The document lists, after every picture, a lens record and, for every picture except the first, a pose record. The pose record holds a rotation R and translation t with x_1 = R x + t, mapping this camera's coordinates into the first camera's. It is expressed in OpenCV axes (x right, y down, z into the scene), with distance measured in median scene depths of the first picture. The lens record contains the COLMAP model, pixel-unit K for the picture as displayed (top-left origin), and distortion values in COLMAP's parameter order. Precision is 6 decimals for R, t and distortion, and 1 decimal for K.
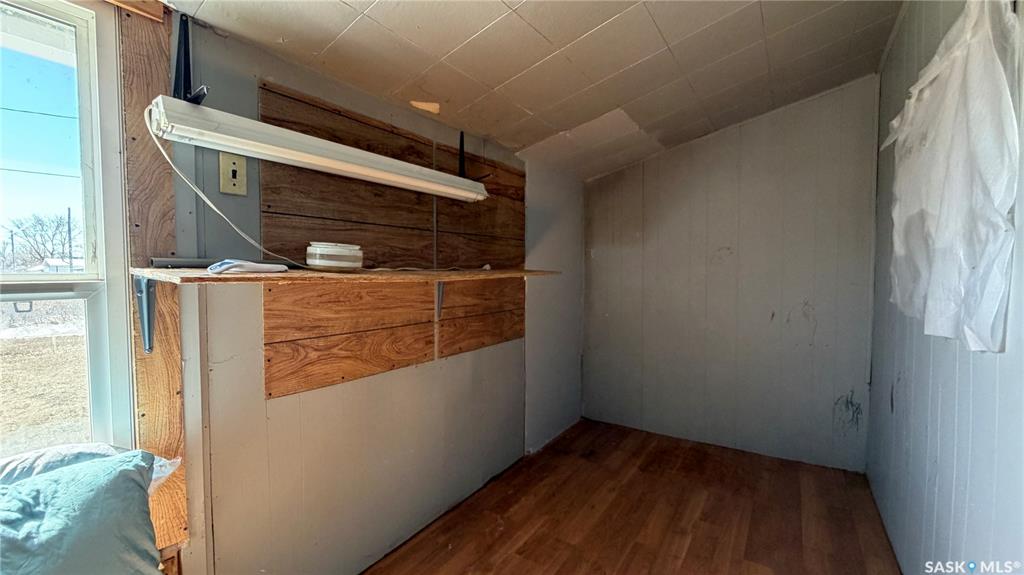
lens RADIAL K [[406.4, 0, 512.9], [0, 406.4, 288.6], [0, 0, 1]] dist [-0.001179, 0.000018]
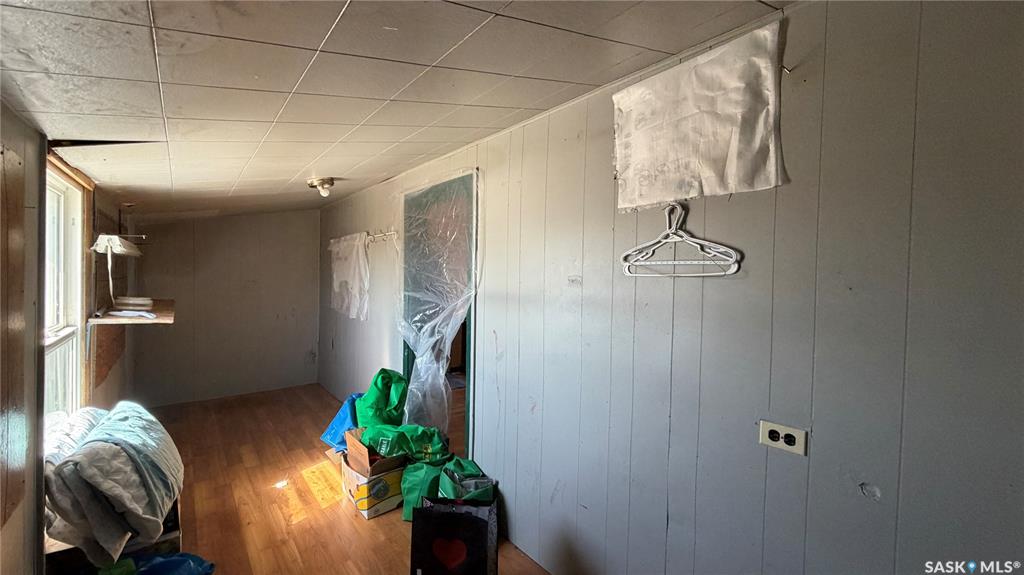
lens RADIAL K [[406.4, 0, 512.5], [0, 406.4, 285.0], [0, 0, 1]] dist [-0.001179, 0.000018]
pose [[0.278451, -0.008020, 0.960417, -1.747844], [0.010884, 0.999927, 0.005194, -0.157284], [-0.960389, 0.009007, 0.278518, -1.186158]]
